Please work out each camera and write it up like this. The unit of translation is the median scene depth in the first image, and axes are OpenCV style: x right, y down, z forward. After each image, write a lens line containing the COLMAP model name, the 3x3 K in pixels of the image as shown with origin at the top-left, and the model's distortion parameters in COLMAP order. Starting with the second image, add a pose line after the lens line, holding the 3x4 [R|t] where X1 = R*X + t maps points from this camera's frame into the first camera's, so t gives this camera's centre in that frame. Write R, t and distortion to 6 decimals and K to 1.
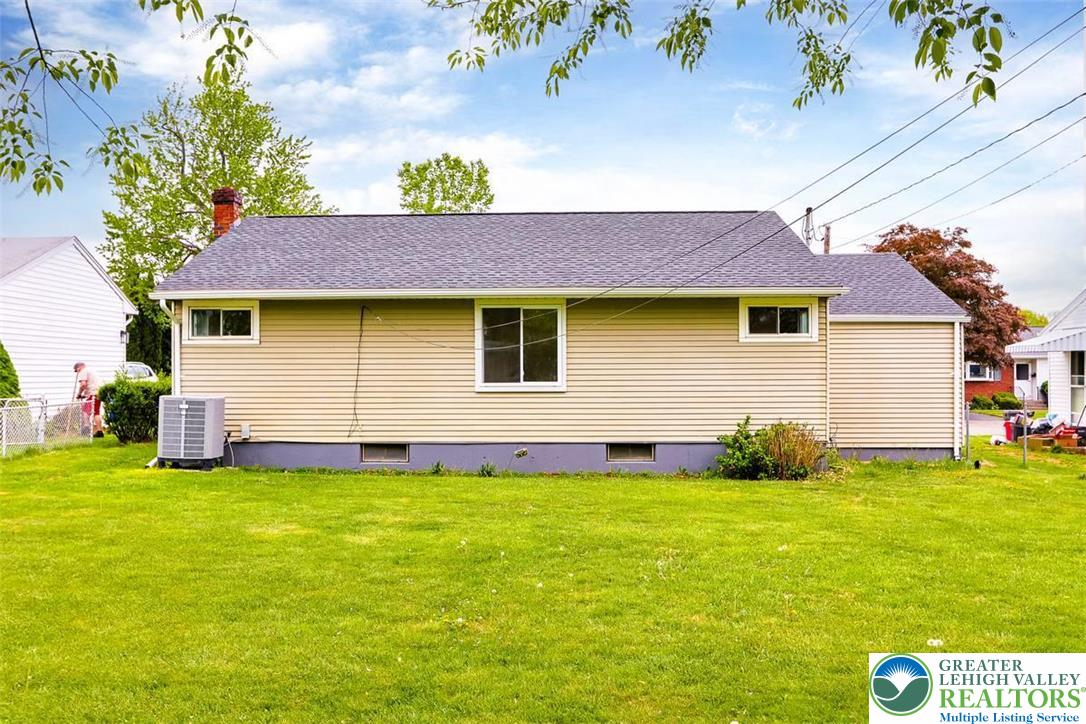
lens RADIAL K [[940.2, 0, 543.0], [0, 940.2, 362.0], [0, 0, 1]] dist [0.007480, 0.001580]
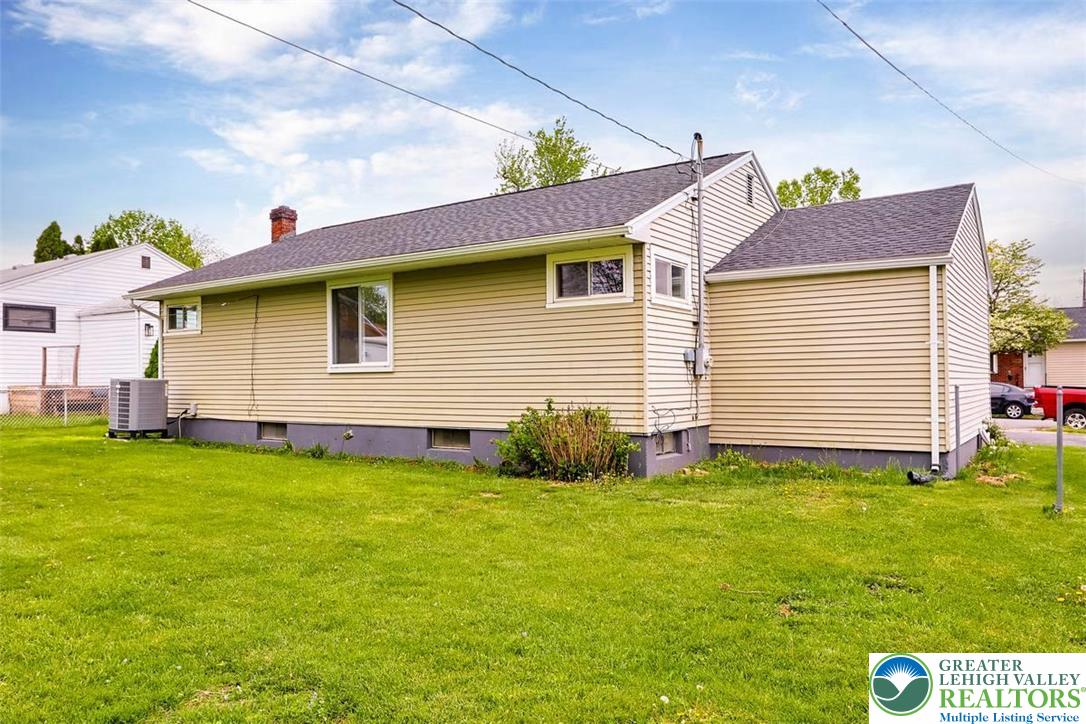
lens RADIAL K [[781.0, 0, 544.7], [0, 781.0, 383.0], [0, 0, 1]] dist [0.003361, 0.007115]
pose [[0.838698, -0.003882, -0.544583, 0.576095], [0.012519, 0.999848, 0.012152, 0.035107], [0.544453, -0.017010, 0.838619, 0.428295]]
